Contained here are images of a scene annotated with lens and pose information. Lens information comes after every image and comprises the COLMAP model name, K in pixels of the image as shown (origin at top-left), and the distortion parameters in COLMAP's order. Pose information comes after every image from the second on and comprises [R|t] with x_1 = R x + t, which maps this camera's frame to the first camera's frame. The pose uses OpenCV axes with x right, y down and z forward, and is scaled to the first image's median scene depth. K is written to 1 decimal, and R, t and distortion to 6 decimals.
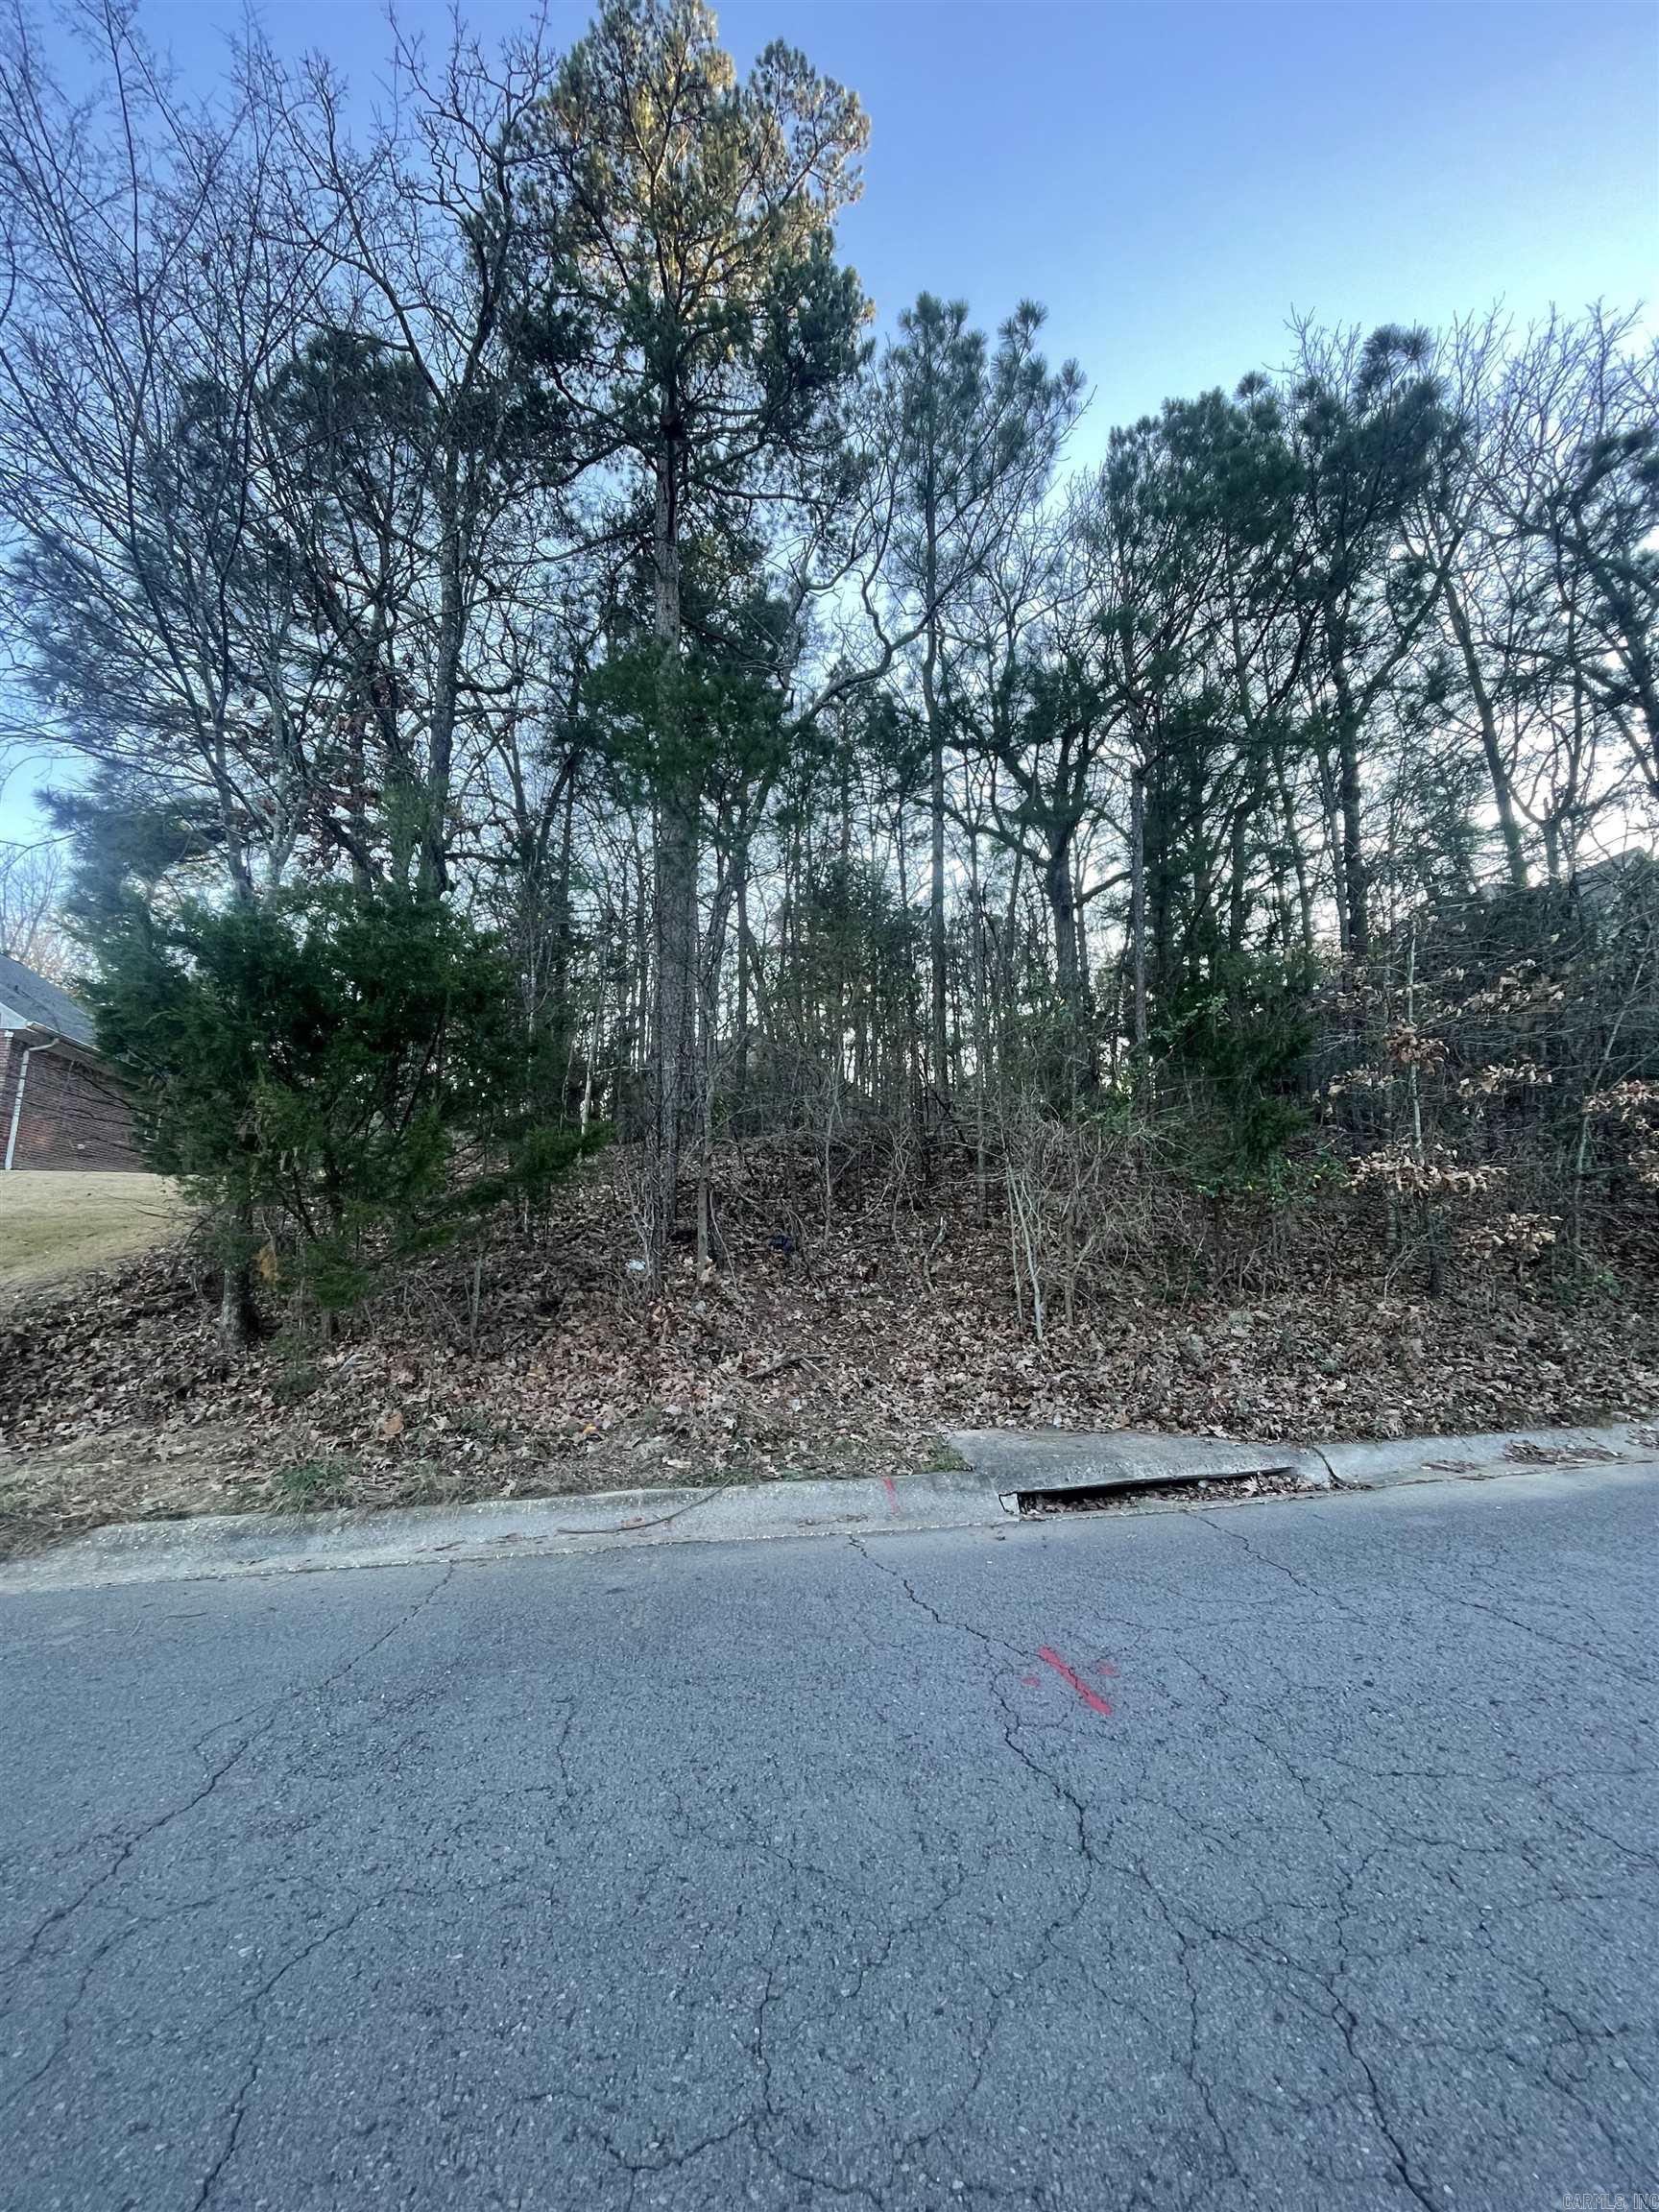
lens RADIAL K [[893.7, 0, 827.9], [0, 893.7, 1103.4], [0, 0, 1]] dist [-0.004377, -0.000094]
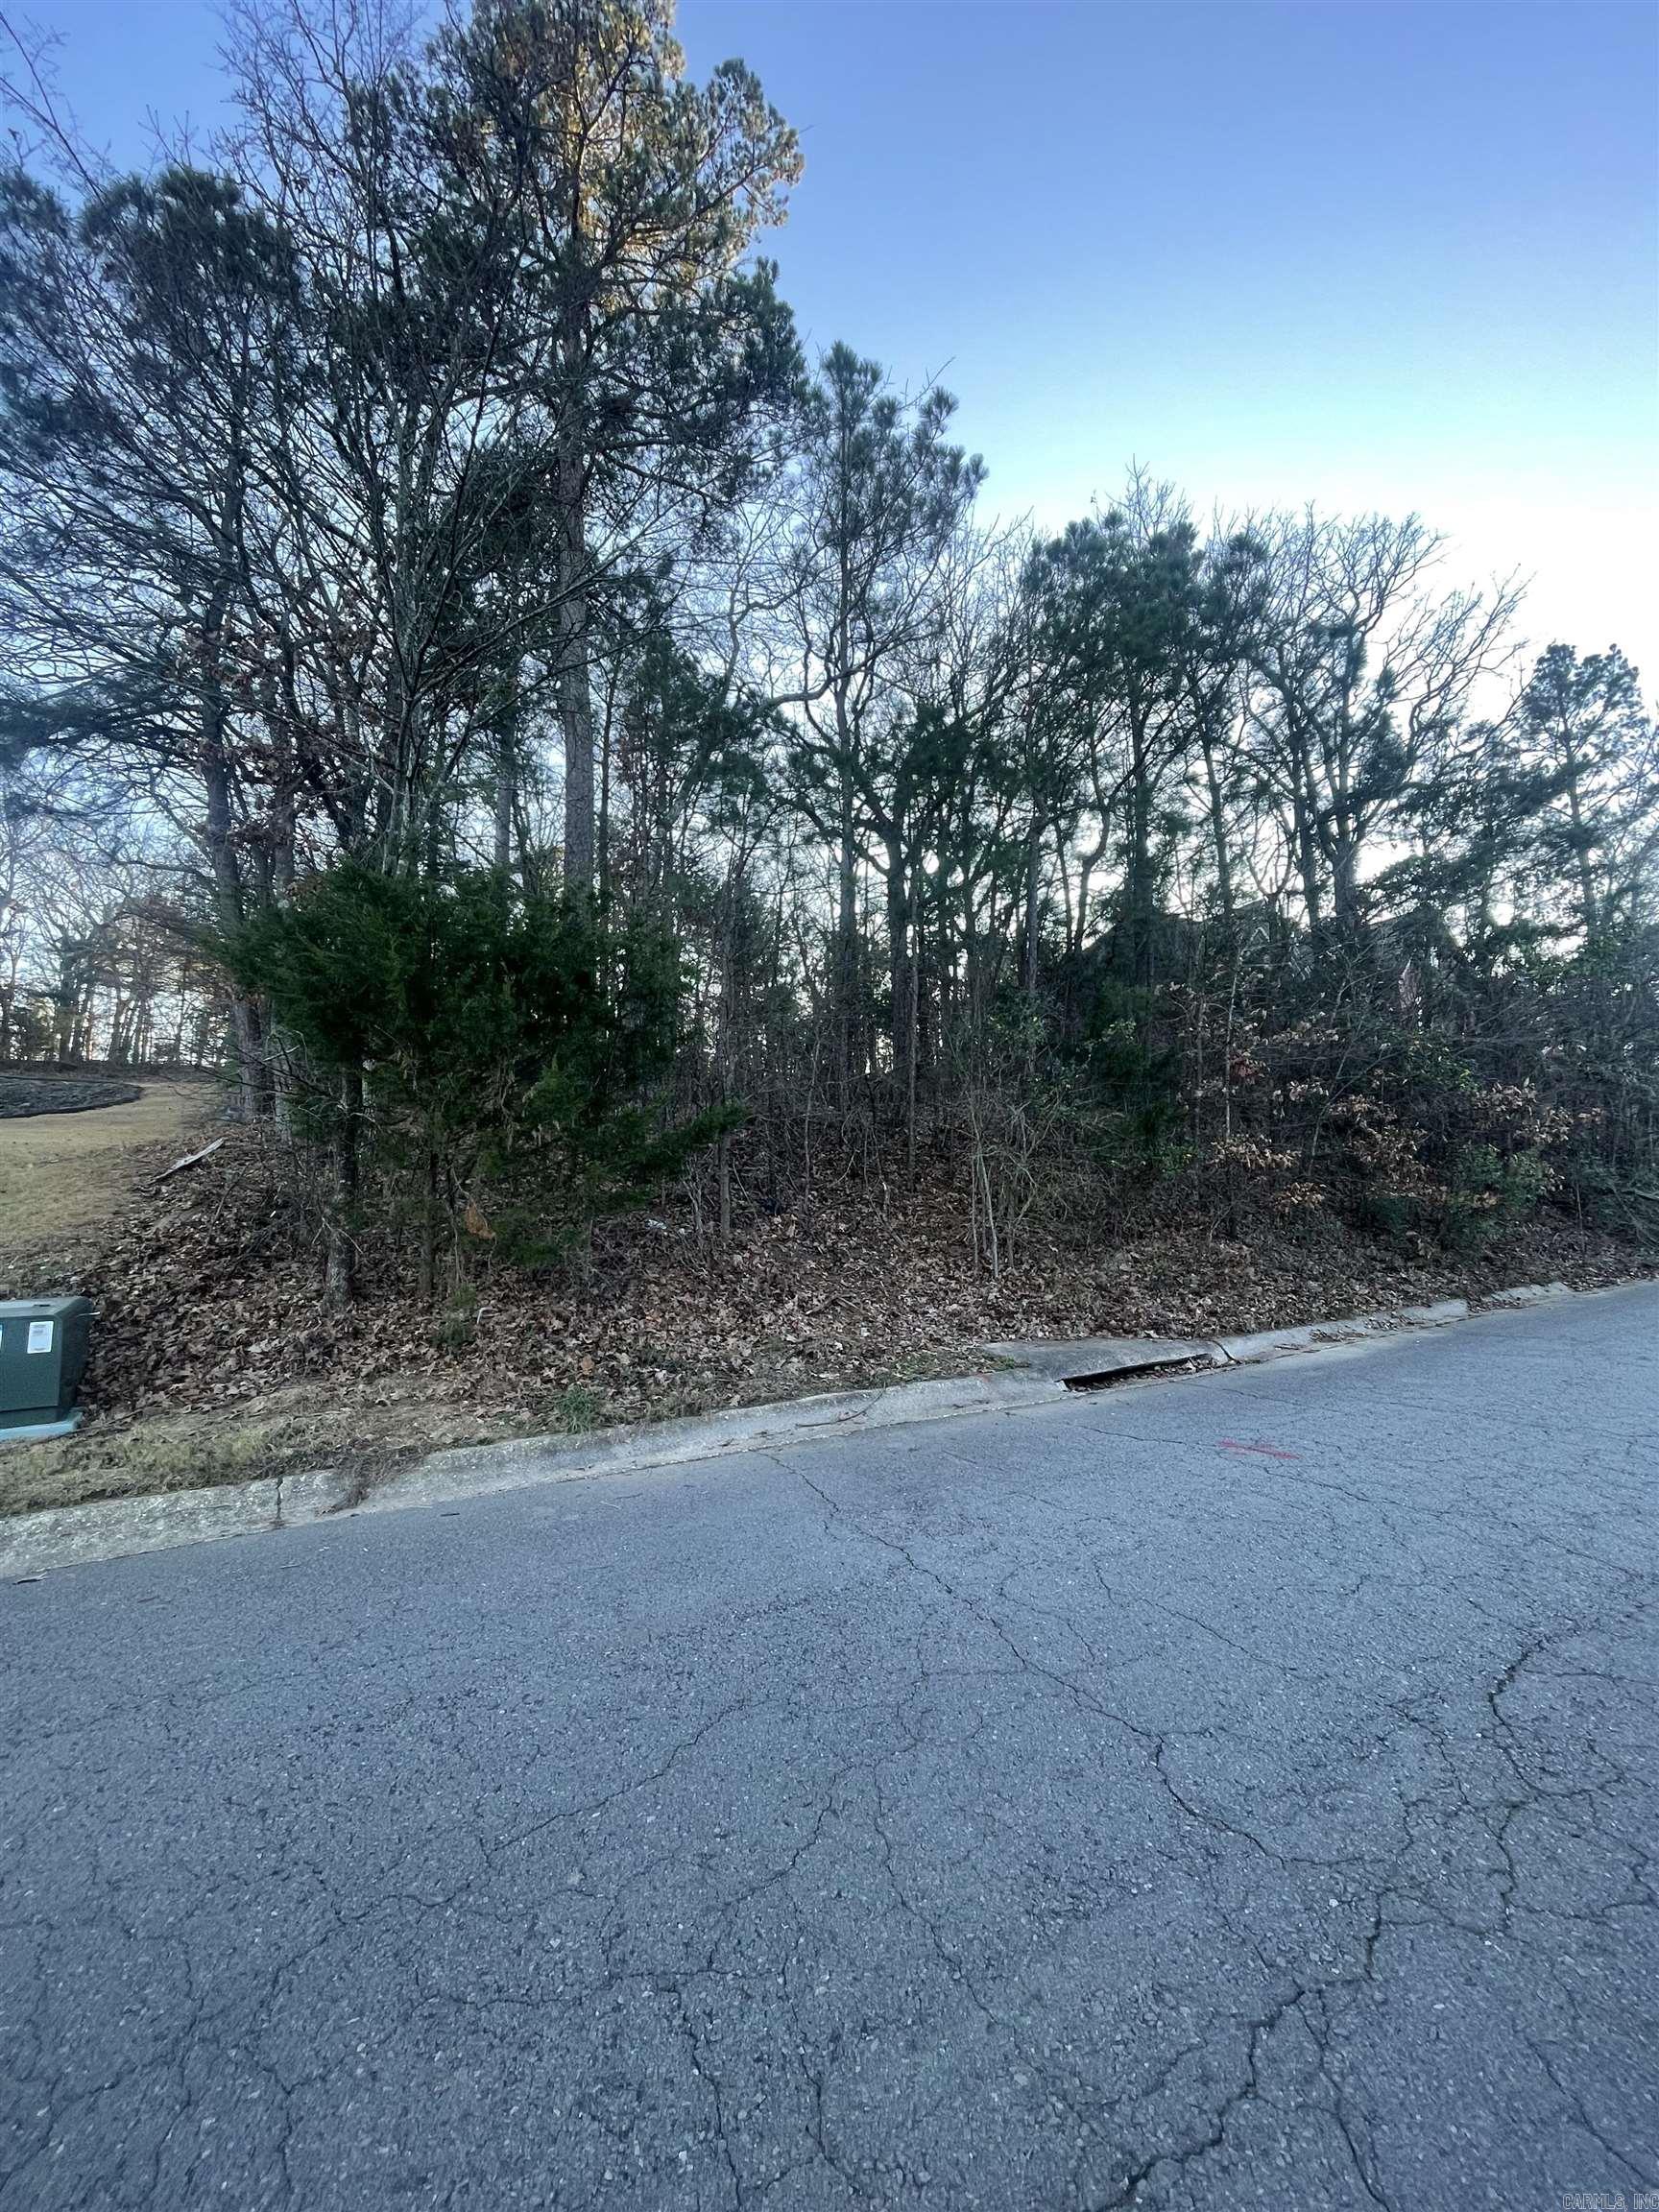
lens RADIAL K [[893.7, 0, 823.2], [0, 893.7, 1105.0], [0, 0, 1]] dist [-0.004377, -0.000094]
pose [[0.943877, 0.033250, 0.328619, -0.459367], [-0.047895, 0.998183, 0.036571, -0.023168], [-0.326806, -0.050258, 0.943754, -0.138356]]
